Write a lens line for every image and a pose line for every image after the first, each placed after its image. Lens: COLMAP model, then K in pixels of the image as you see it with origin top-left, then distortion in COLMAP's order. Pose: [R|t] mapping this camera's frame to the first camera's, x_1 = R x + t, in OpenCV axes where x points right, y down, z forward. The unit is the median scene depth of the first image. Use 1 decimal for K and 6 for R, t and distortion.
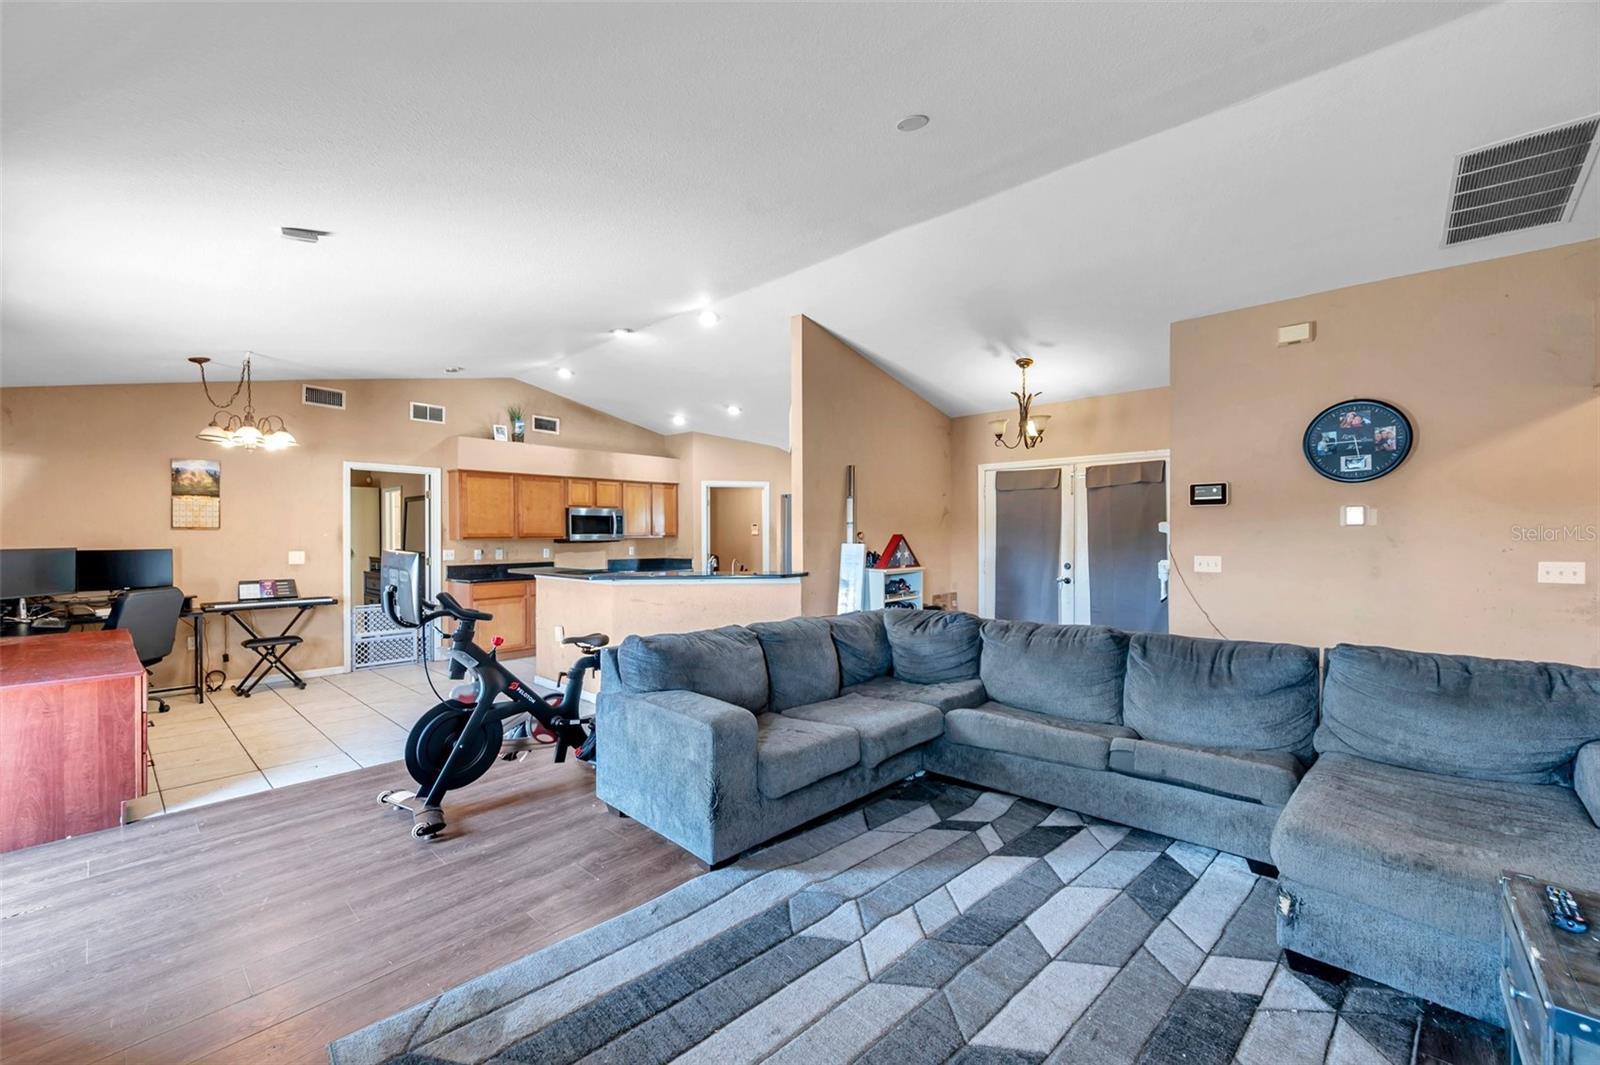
lens RADIAL K [[631.9, 0, 807.5], [0, 631.9, 537.2], [0, 0, 1]] dist [-0.001027, -0.000061]
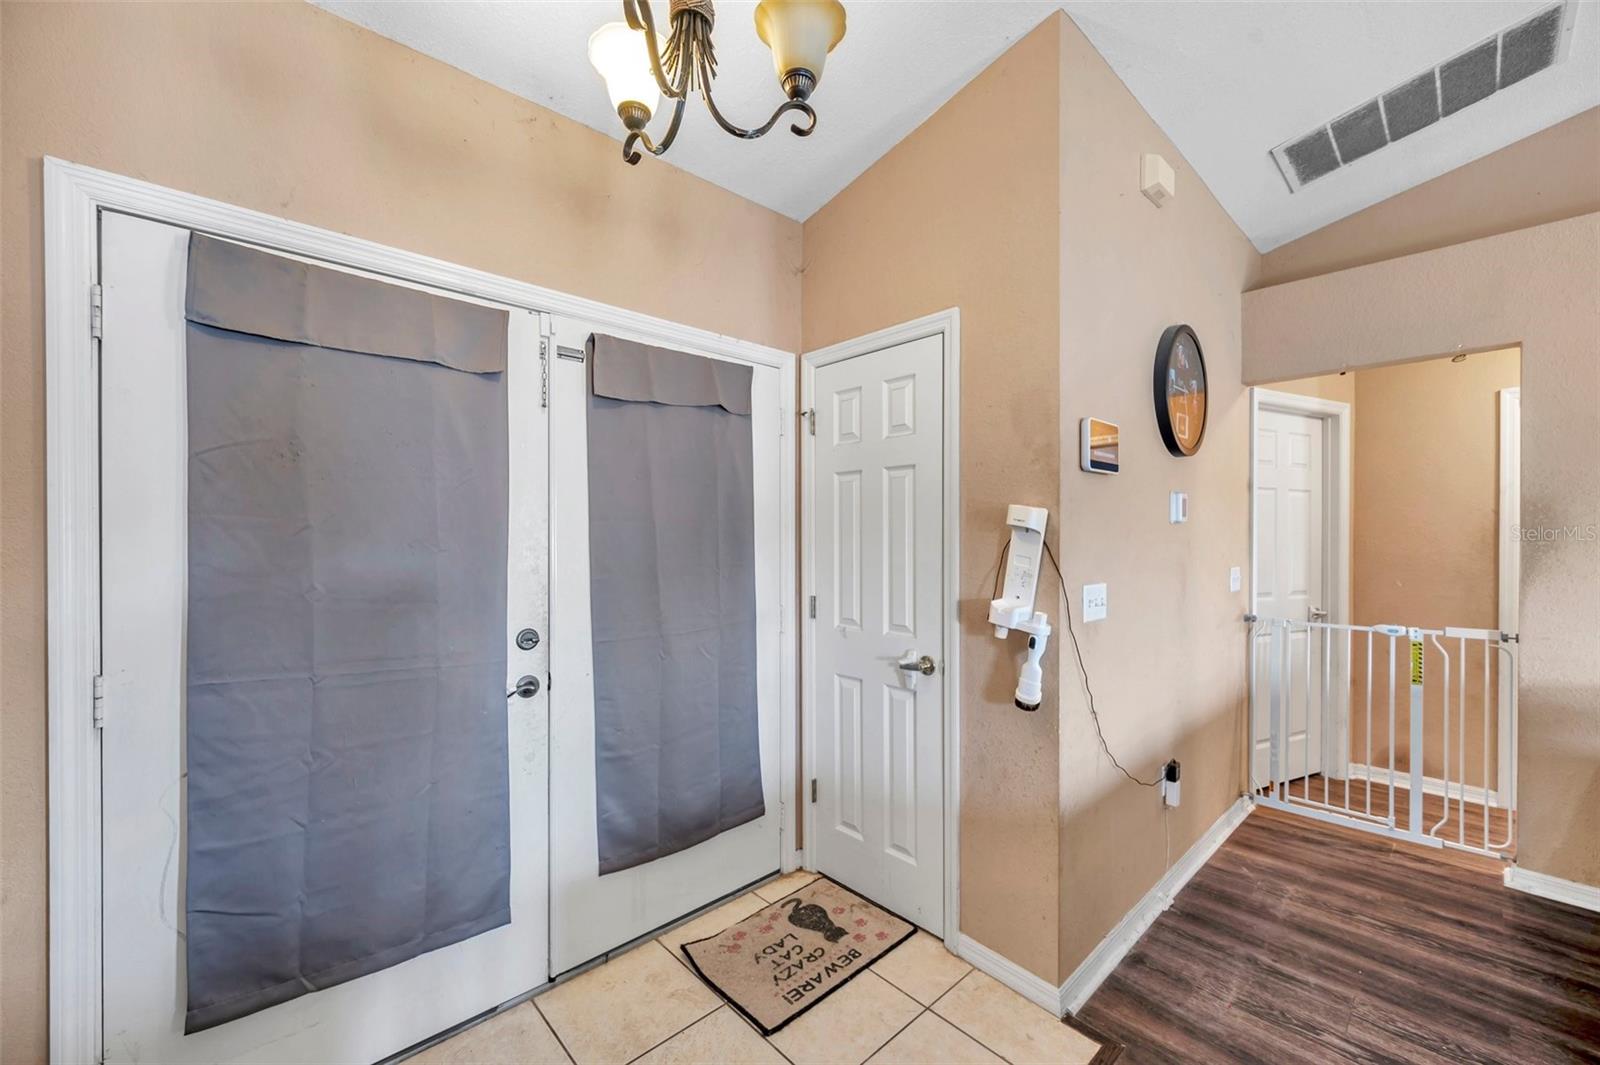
lens RADIAL K [[631.9, 0, 804.7], [0, 631.9, 538.9], [0, 0, 1]] dist [-0.001027, -0.000061]
pose [[0.109109, -0.004616, 0.994019, 0.173175], [0.000105, 0.999989, 0.004632, -0.005829], [-0.994030, -0.000401, 0.109108, 1.177862]]
